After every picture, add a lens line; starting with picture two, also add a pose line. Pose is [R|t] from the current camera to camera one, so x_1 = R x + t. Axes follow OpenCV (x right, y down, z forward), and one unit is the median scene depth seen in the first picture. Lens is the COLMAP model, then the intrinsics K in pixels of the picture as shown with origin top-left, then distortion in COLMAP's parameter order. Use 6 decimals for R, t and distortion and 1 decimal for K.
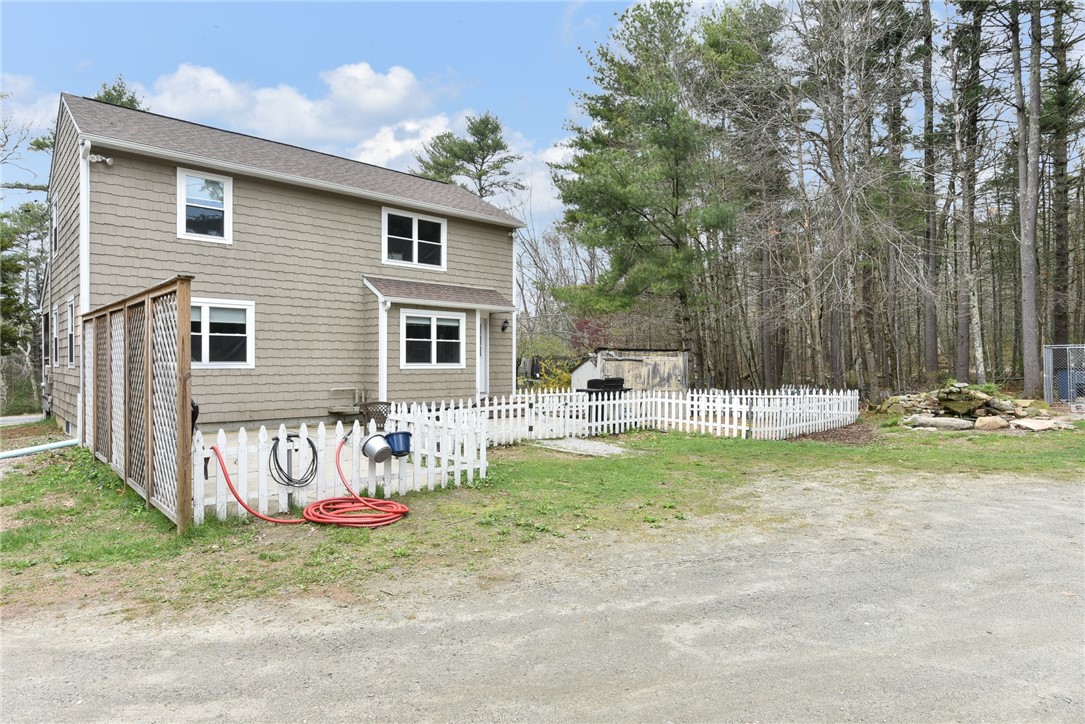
lens RADIAL K [[630.2, 0, 544.7], [0, 630.2, 361.5], [0, 0, 1]] dist [0.002063, 0.000238]
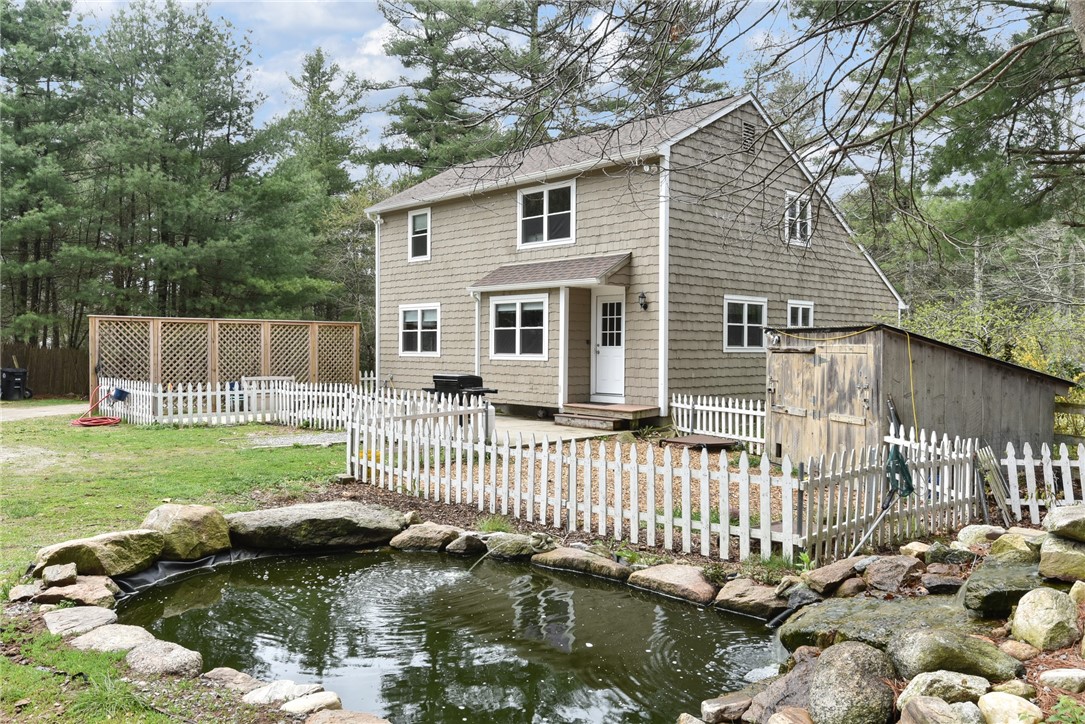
lens RADIAL K [[825.5, 0, 546.6], [0, 825.5, 359.4], [0, 0, 1]] dist [0.004962, 0.000294]
pose [[0.007963, 0.003845, -0.999961, 0.966142], [-0.013317, 0.999904, 0.003738, 0.005201], [0.999880, 0.013287, 0.008013, 1.010267]]
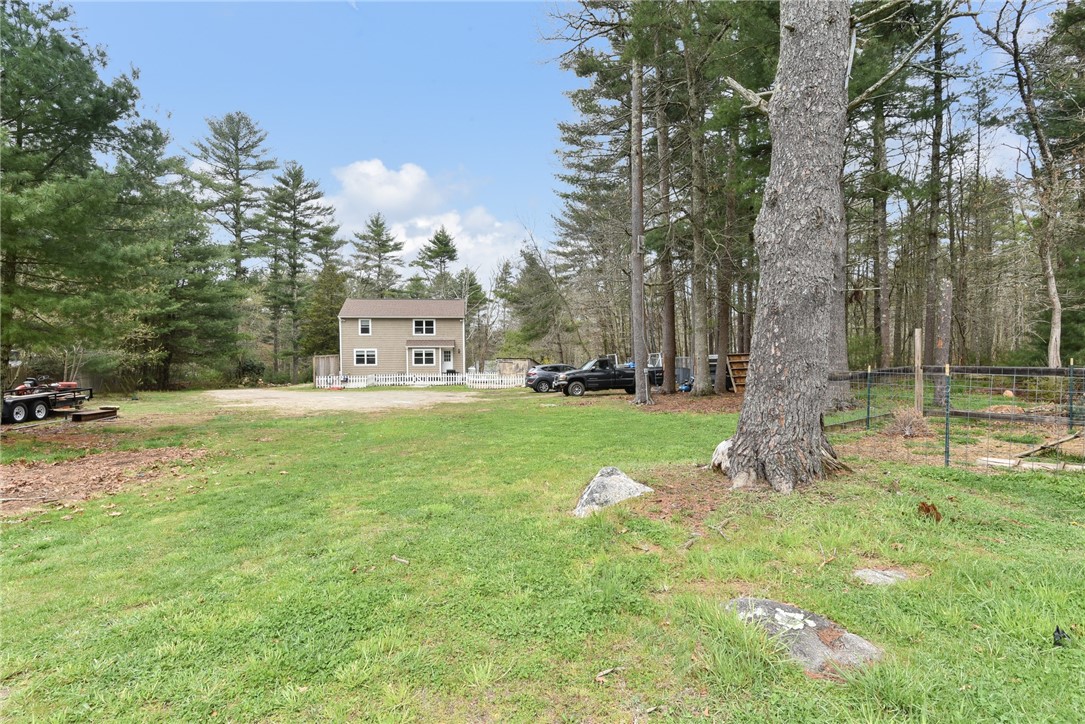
lens RADIAL K [[567.9, 0, 542.3], [0, 567.9, 360.6], [0, 0, 1]] dist [0.007047, 0.000392]
pose [[0.800846, -0.004700, -0.598852, 2.125428], [0.007602, 0.999968, 0.002318, -0.018003], [0.598823, -0.006409, 0.800856, -1.048966]]
